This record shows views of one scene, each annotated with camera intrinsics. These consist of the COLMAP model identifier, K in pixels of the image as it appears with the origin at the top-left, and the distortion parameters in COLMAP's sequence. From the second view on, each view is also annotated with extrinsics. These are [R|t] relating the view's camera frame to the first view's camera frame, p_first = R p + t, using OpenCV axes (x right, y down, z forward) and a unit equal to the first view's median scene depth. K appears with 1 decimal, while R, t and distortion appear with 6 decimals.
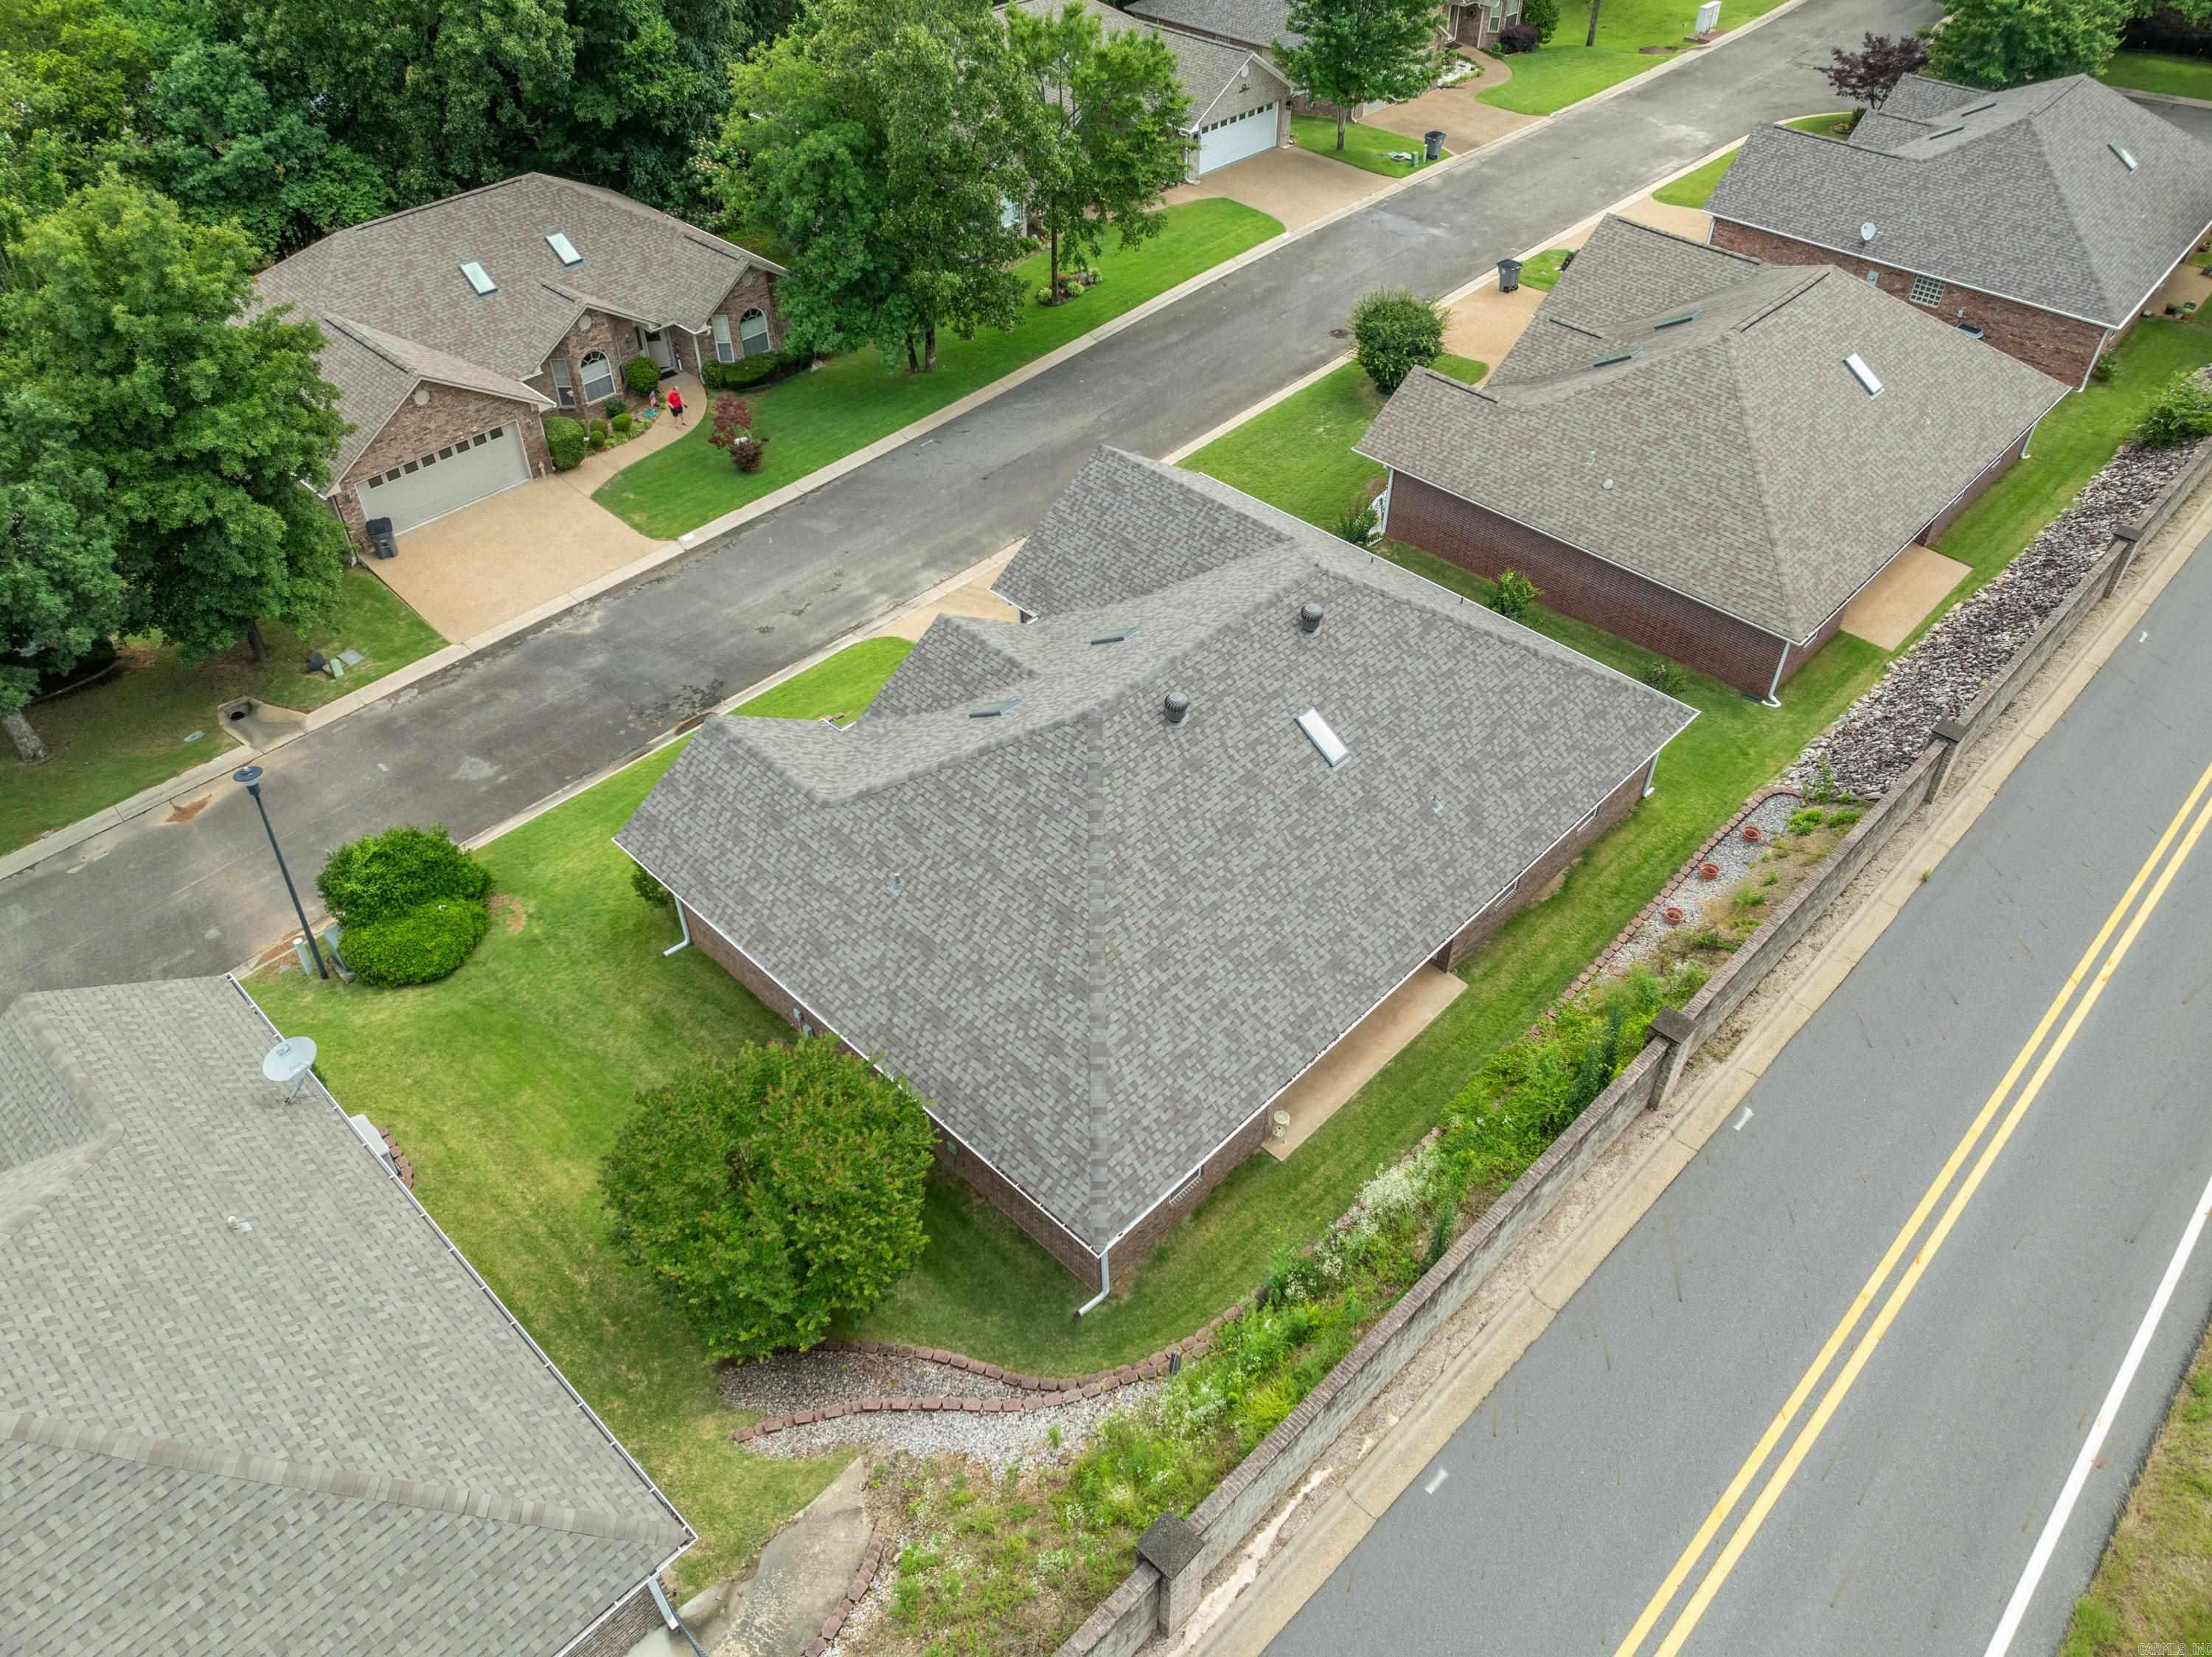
lens RADIAL K [[1545.4, 0, 1106.0], [0, 1545.4, 828.5], [0, 0, 1]] dist [-0.033933, -0.006718]
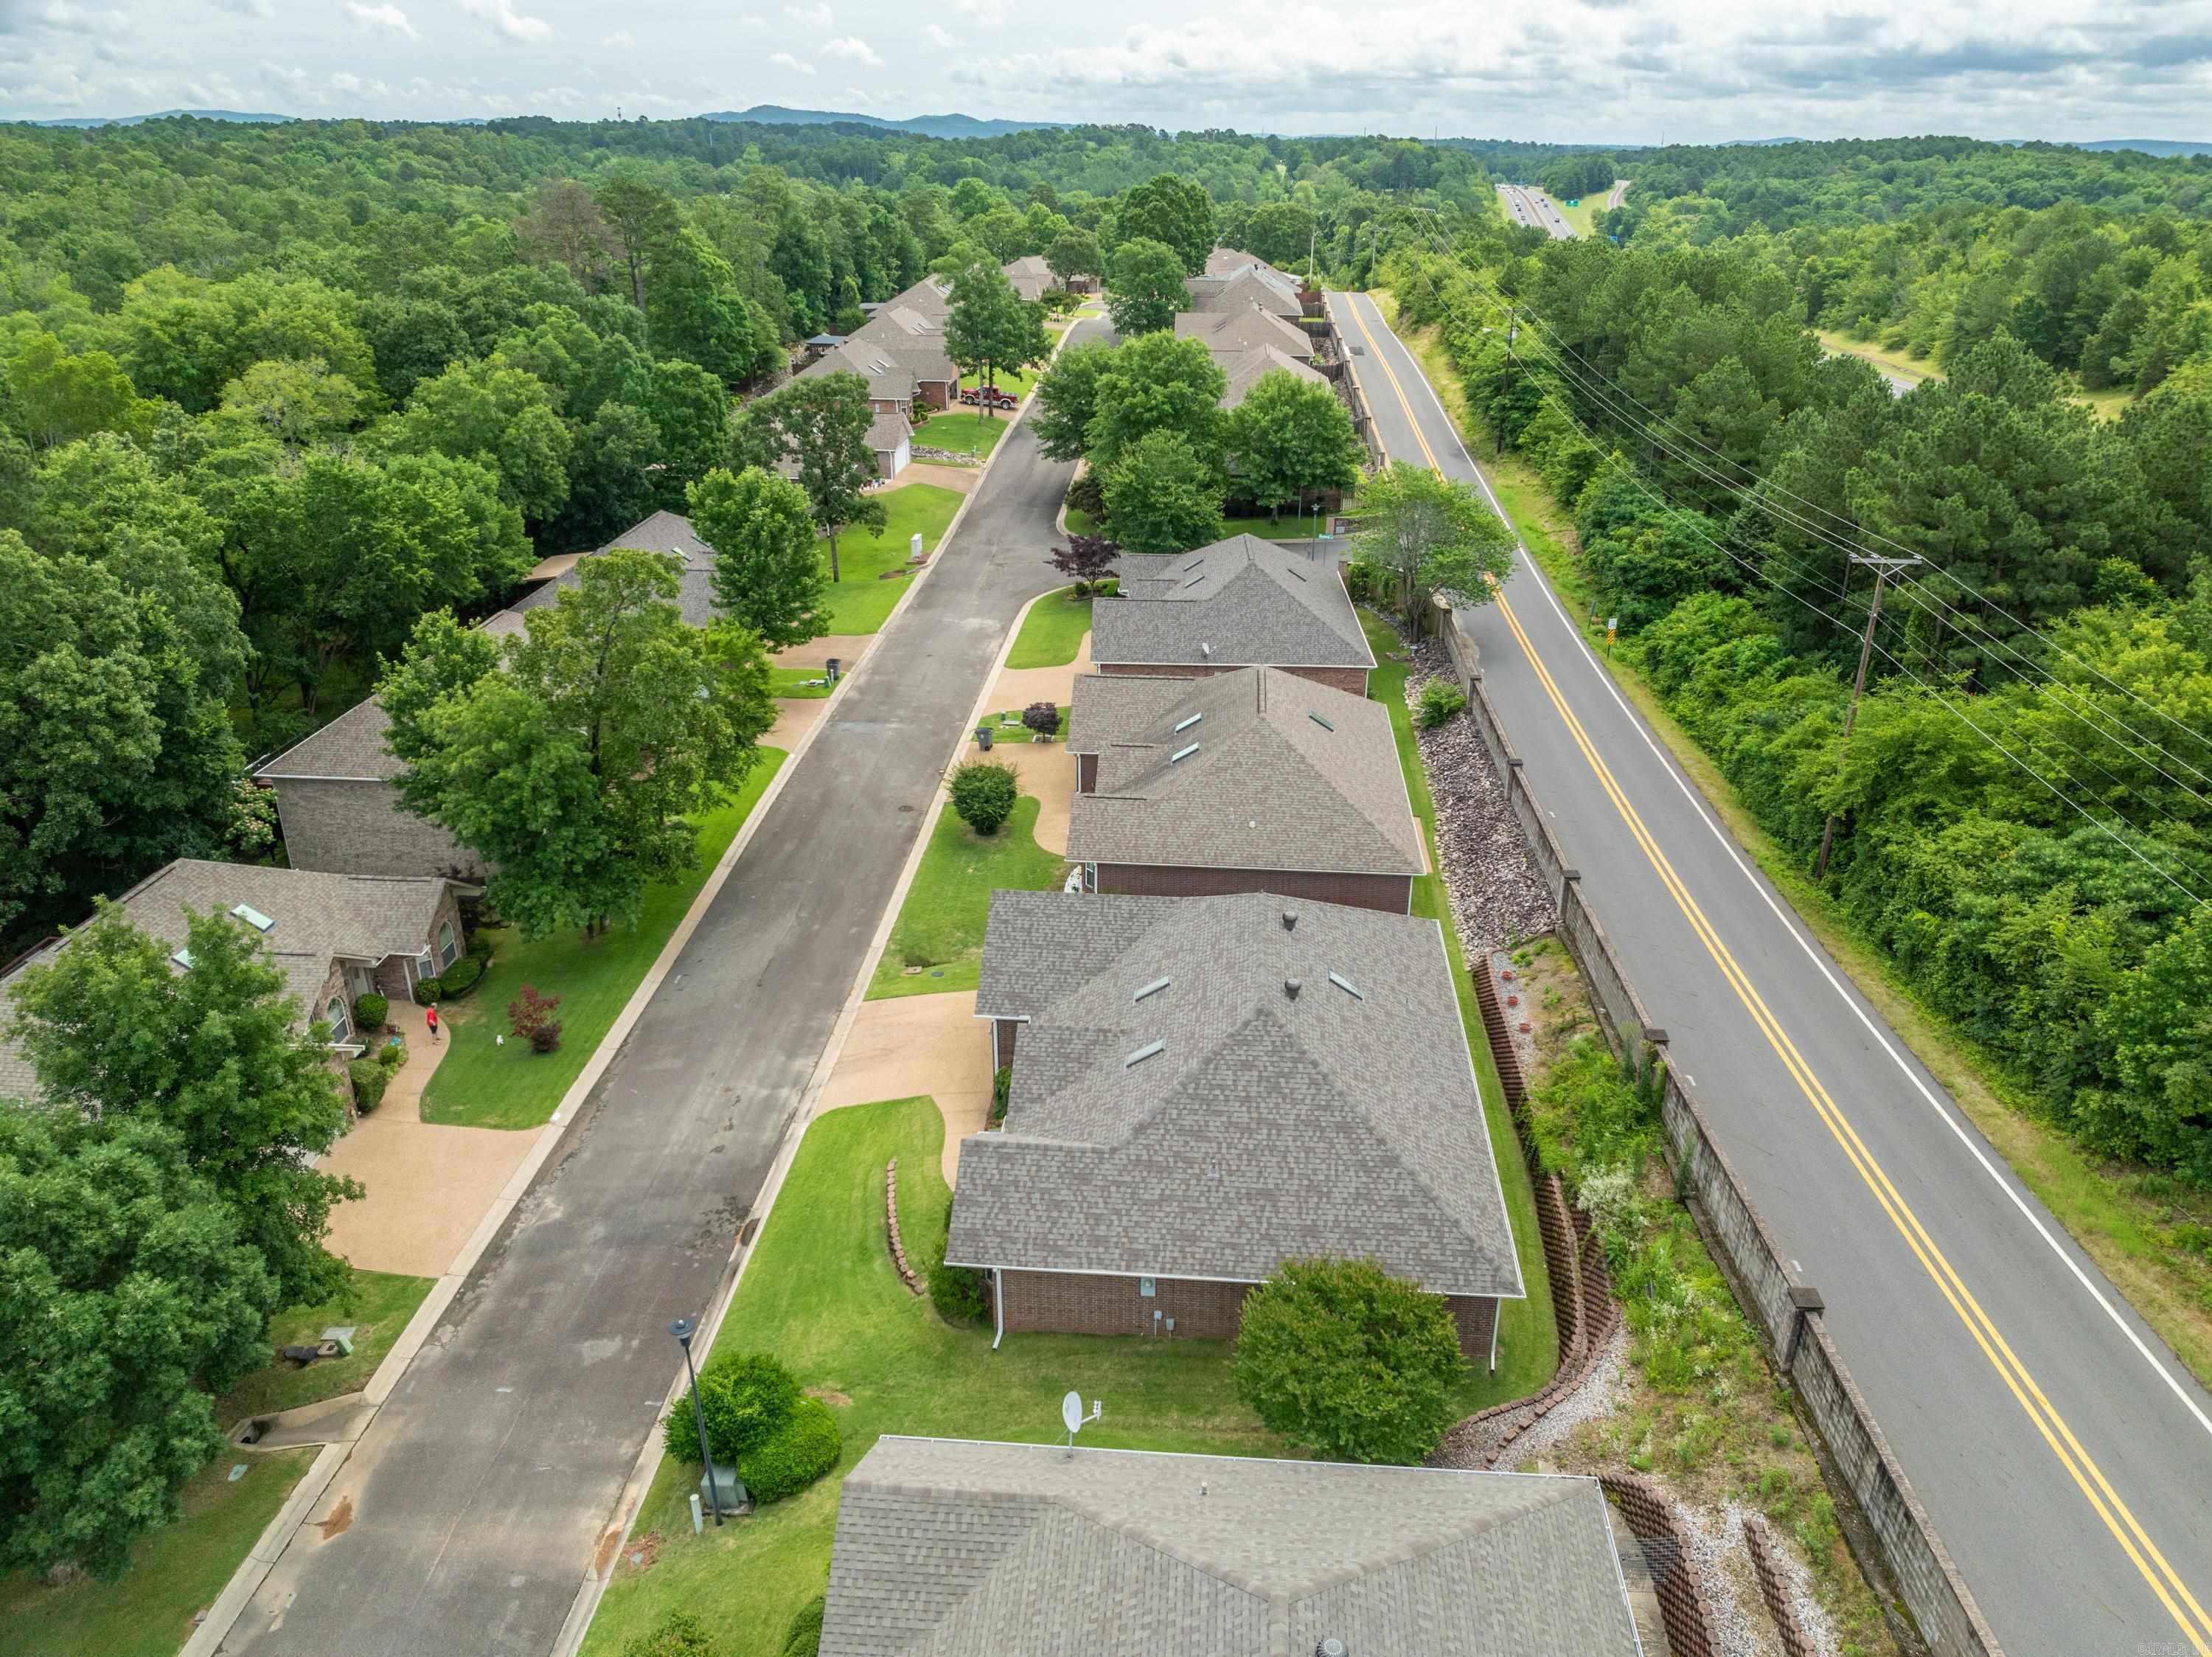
lens RADIAL K [[1545.4, 0, 1106.0], [0, 1545.4, 828.5], [0, 0, 1]] dist [-0.033933, -0.006718]
pose [[0.779333, -0.258578, 0.570770, -0.482626], [0.425230, 0.887280, -0.178645, -0.015362], [-0.460239, 0.381932, 0.801441, -0.080481]]
